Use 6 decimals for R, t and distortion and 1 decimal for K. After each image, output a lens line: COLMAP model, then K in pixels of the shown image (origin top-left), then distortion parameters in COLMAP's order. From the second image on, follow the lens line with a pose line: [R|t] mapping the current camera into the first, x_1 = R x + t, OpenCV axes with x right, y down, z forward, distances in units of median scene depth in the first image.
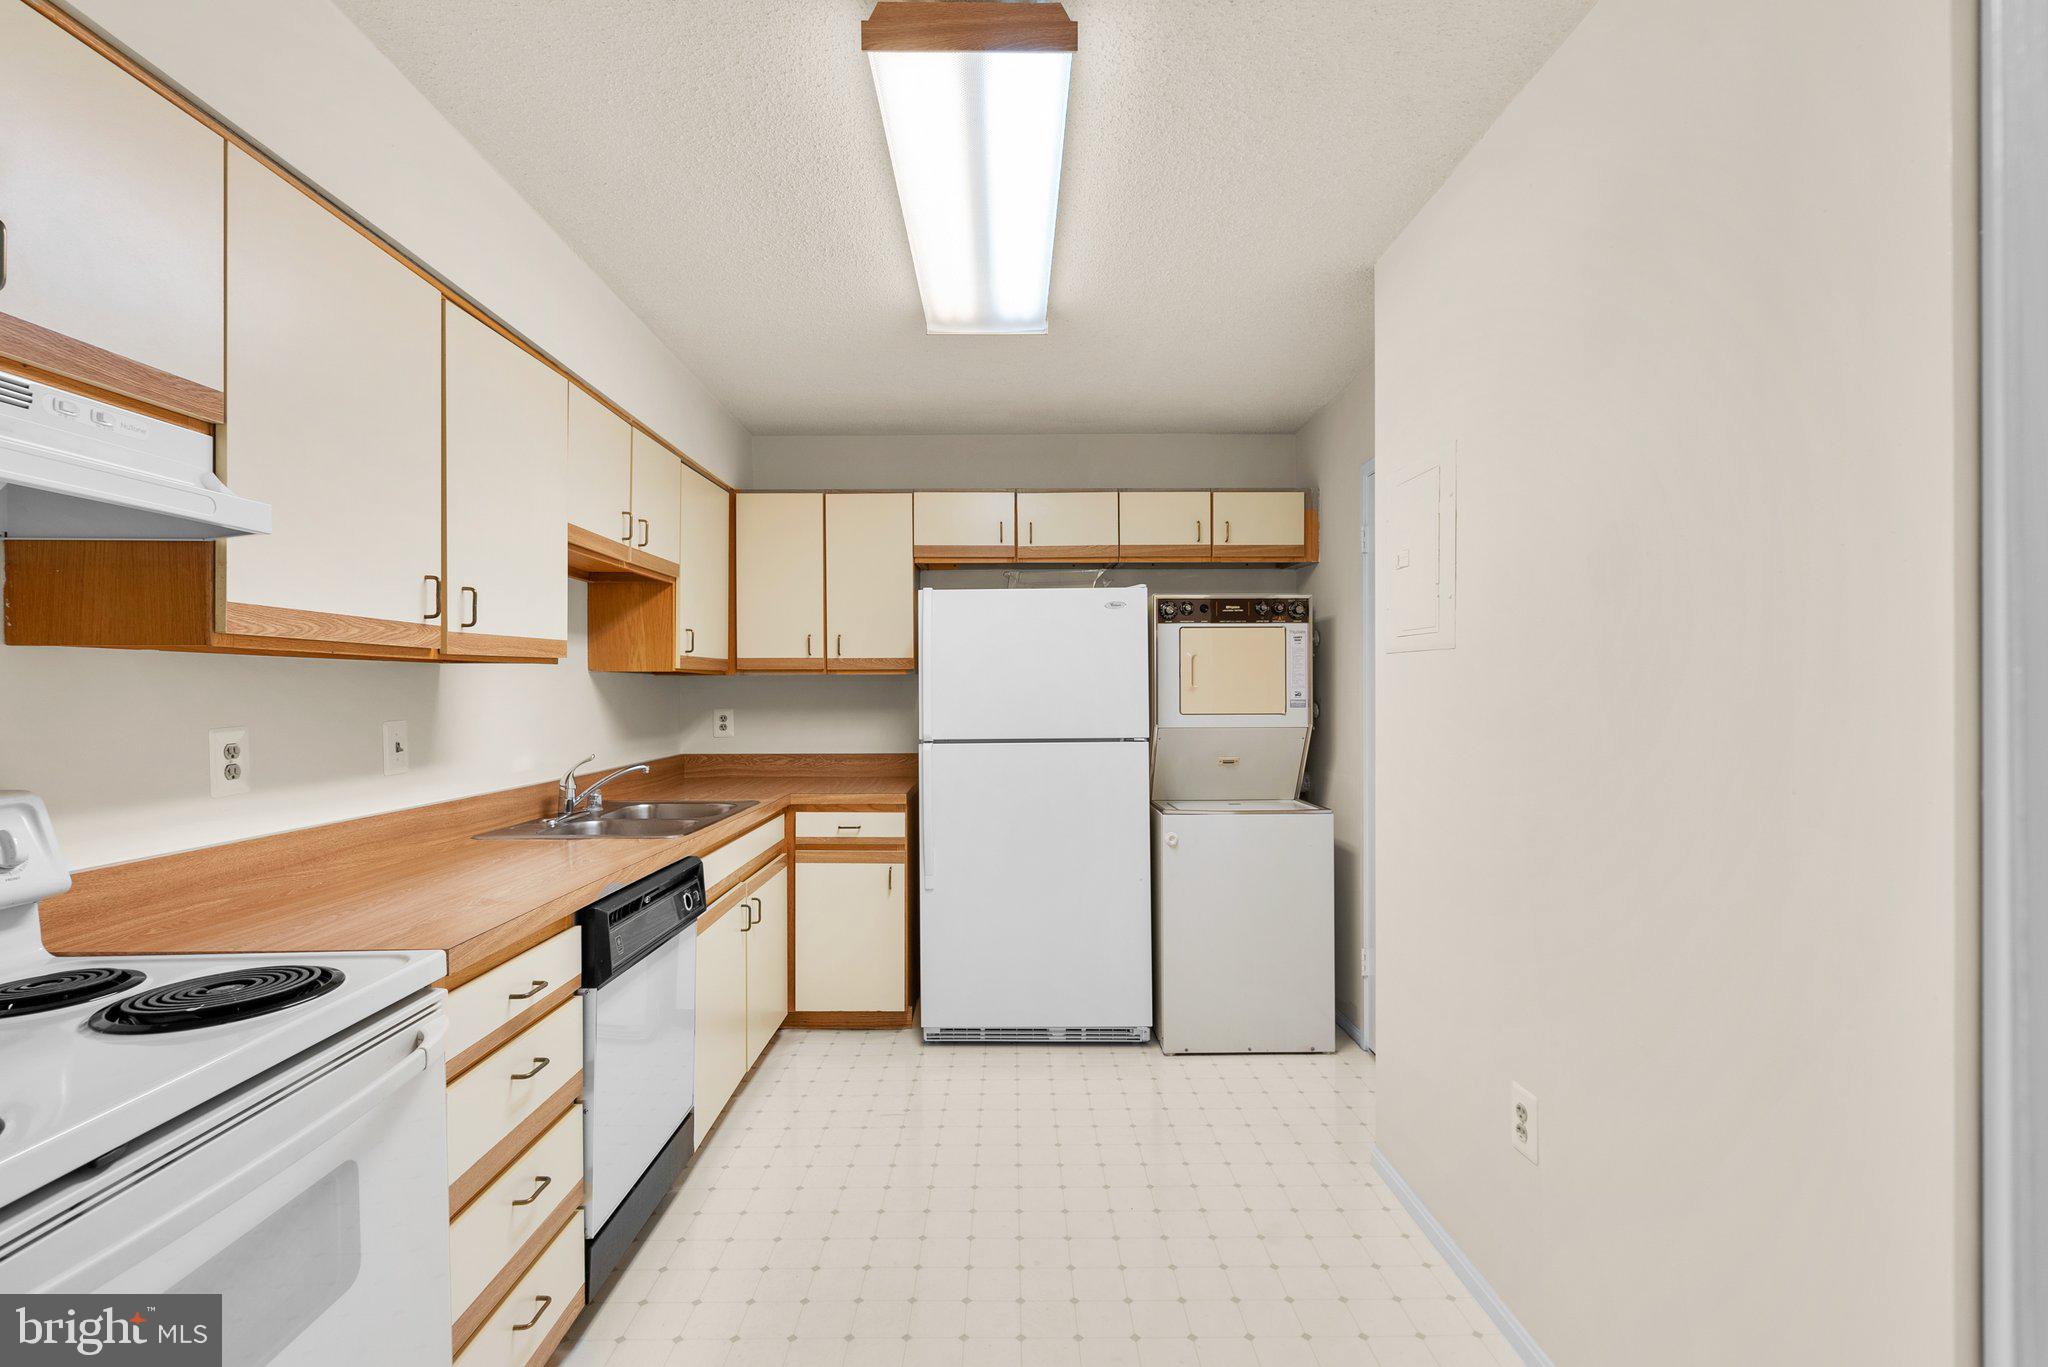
lens RADIAL K [[947.0, 0, 1007.0], [0, 947.0, 691.0], [0, 0, 1]] dist [-0.003260, 0.004785]
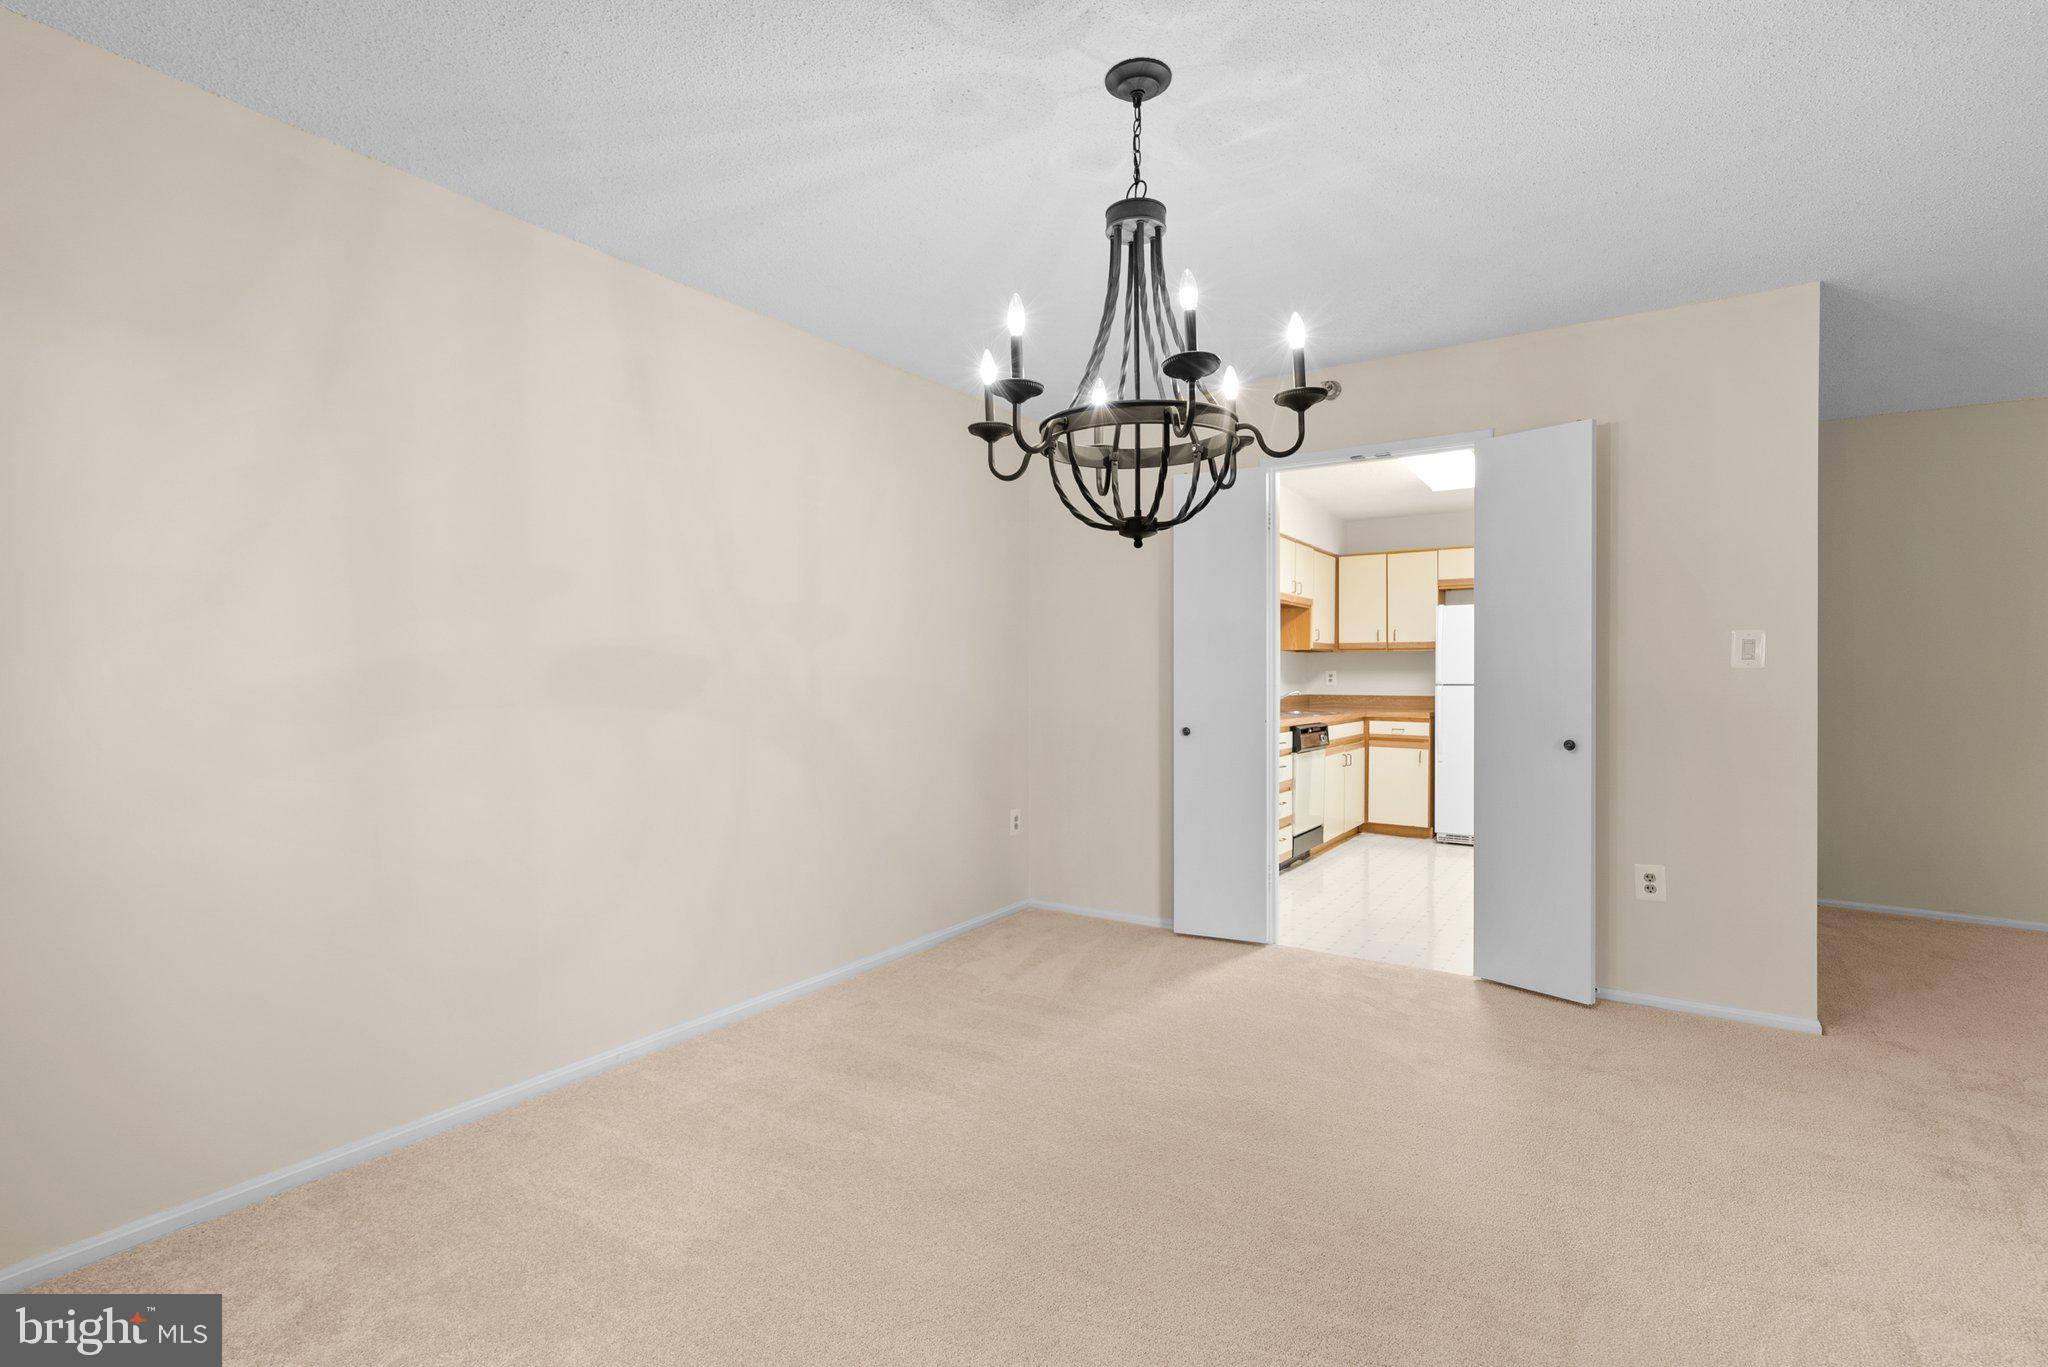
lens RADIAL K [[947.0, 0, 1012.4], [0, 947.0, 684.4], [0, 0, 1]] dist [-0.003260, 0.004785]
pose [[0.828217, 0.008325, -0.560346, 0.278303], [-0.002859, 0.999939, 0.010631, 0.034889], [0.560401, -0.007203, 0.828190, -1.102231]]
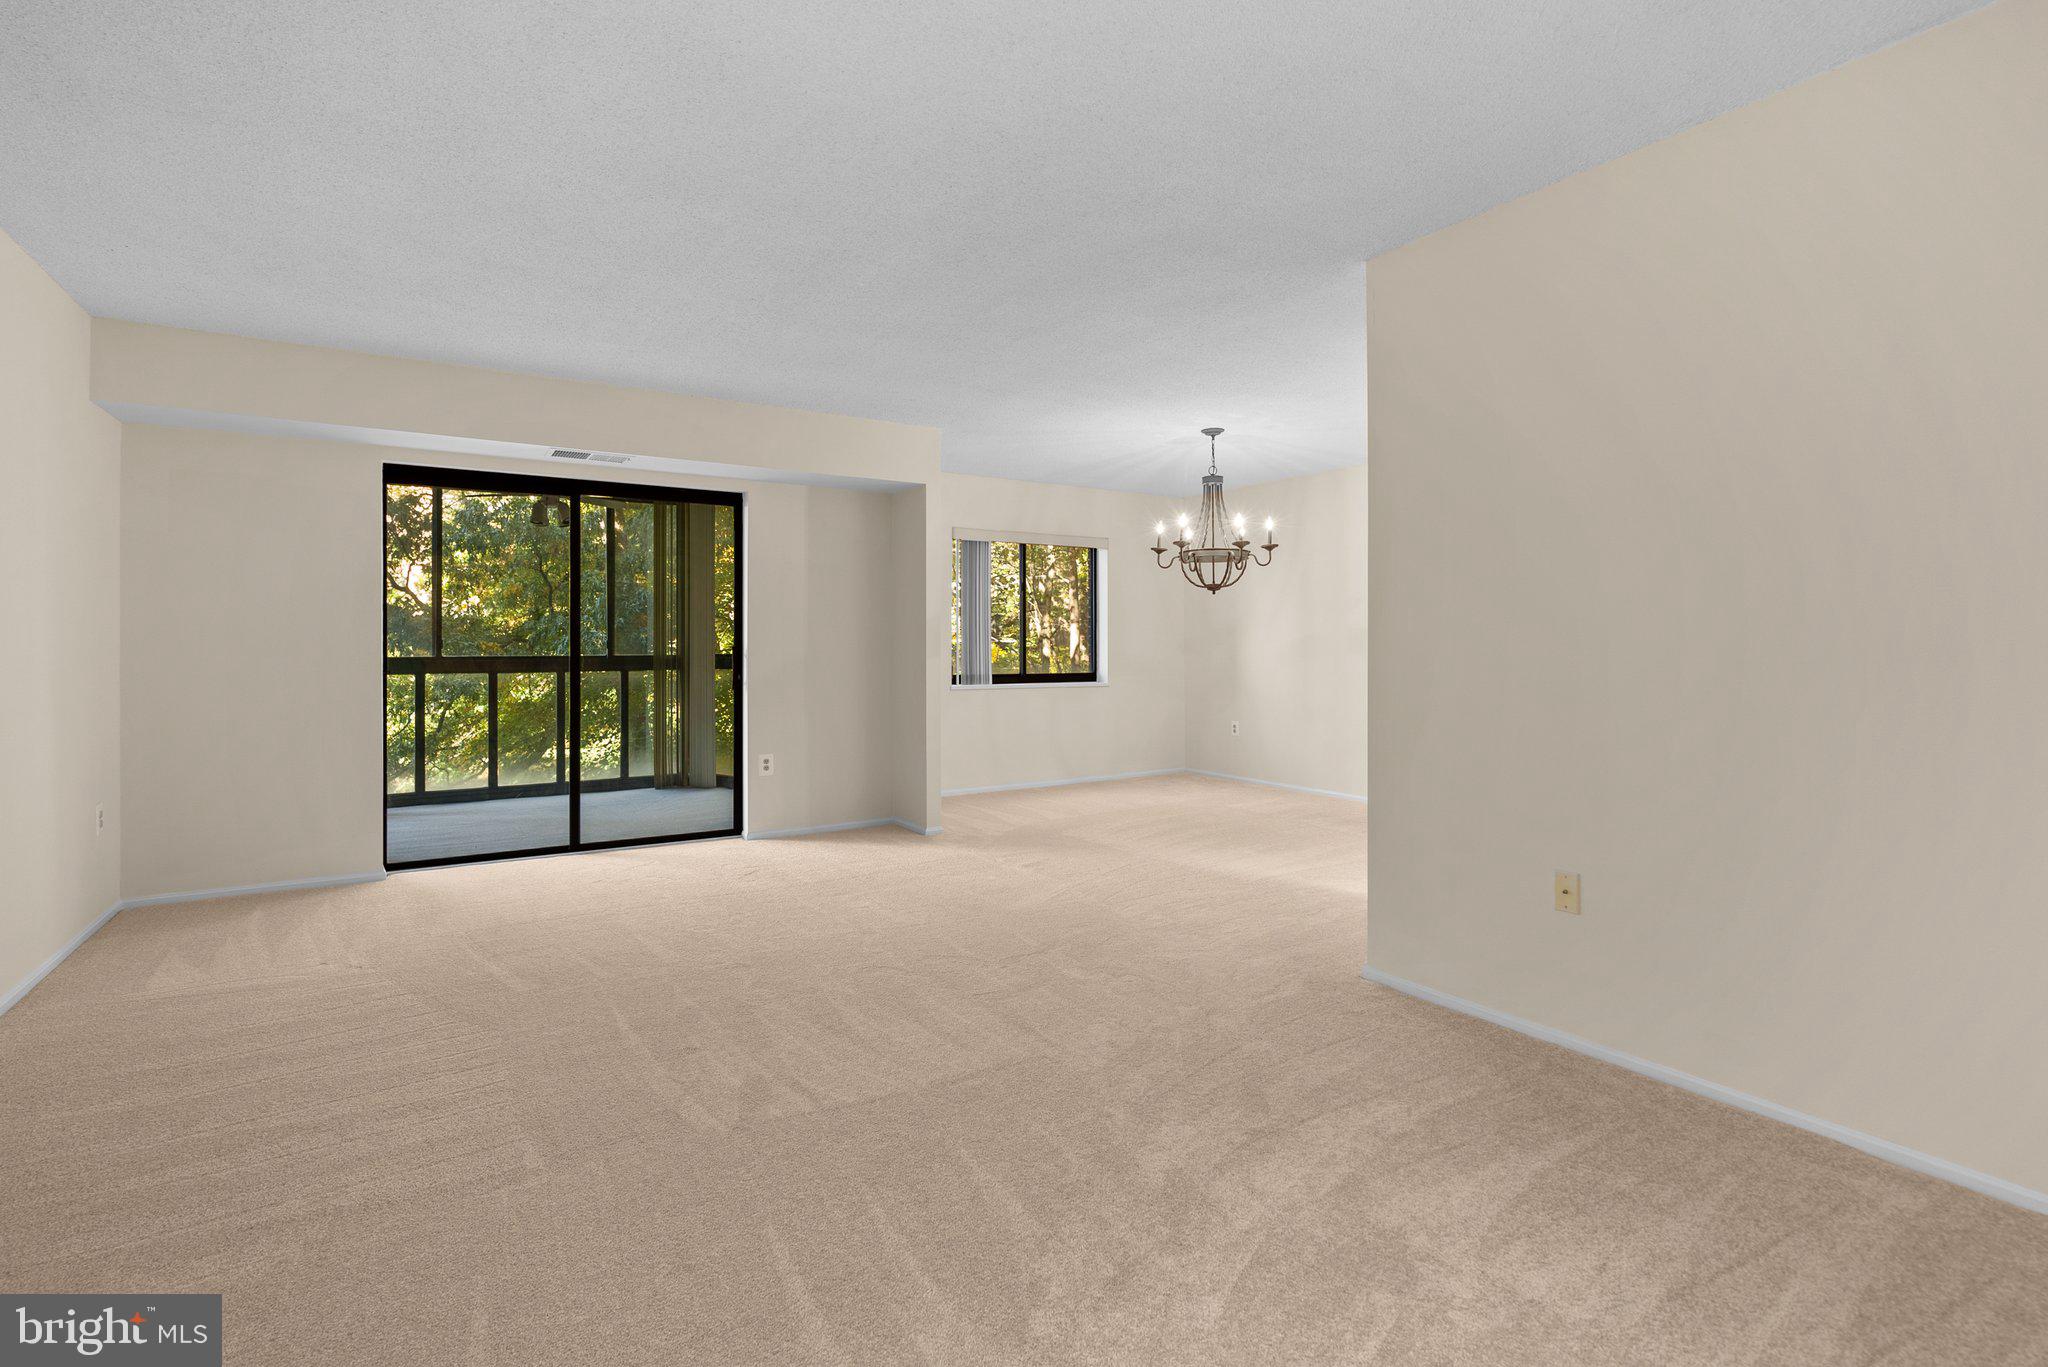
lens RADIAL K [[947.0, 0, 1016.0], [0, 947.0, 644.1], [0, 0, 1]] dist [-0.003260, 0.004785]
pose [[0.841279, 0.009886, 0.540511, -1.246764], [-0.001221, 0.999865, -0.016387, 0.071996], [-0.540600, 0.013126, 0.841177, -1.816176]]
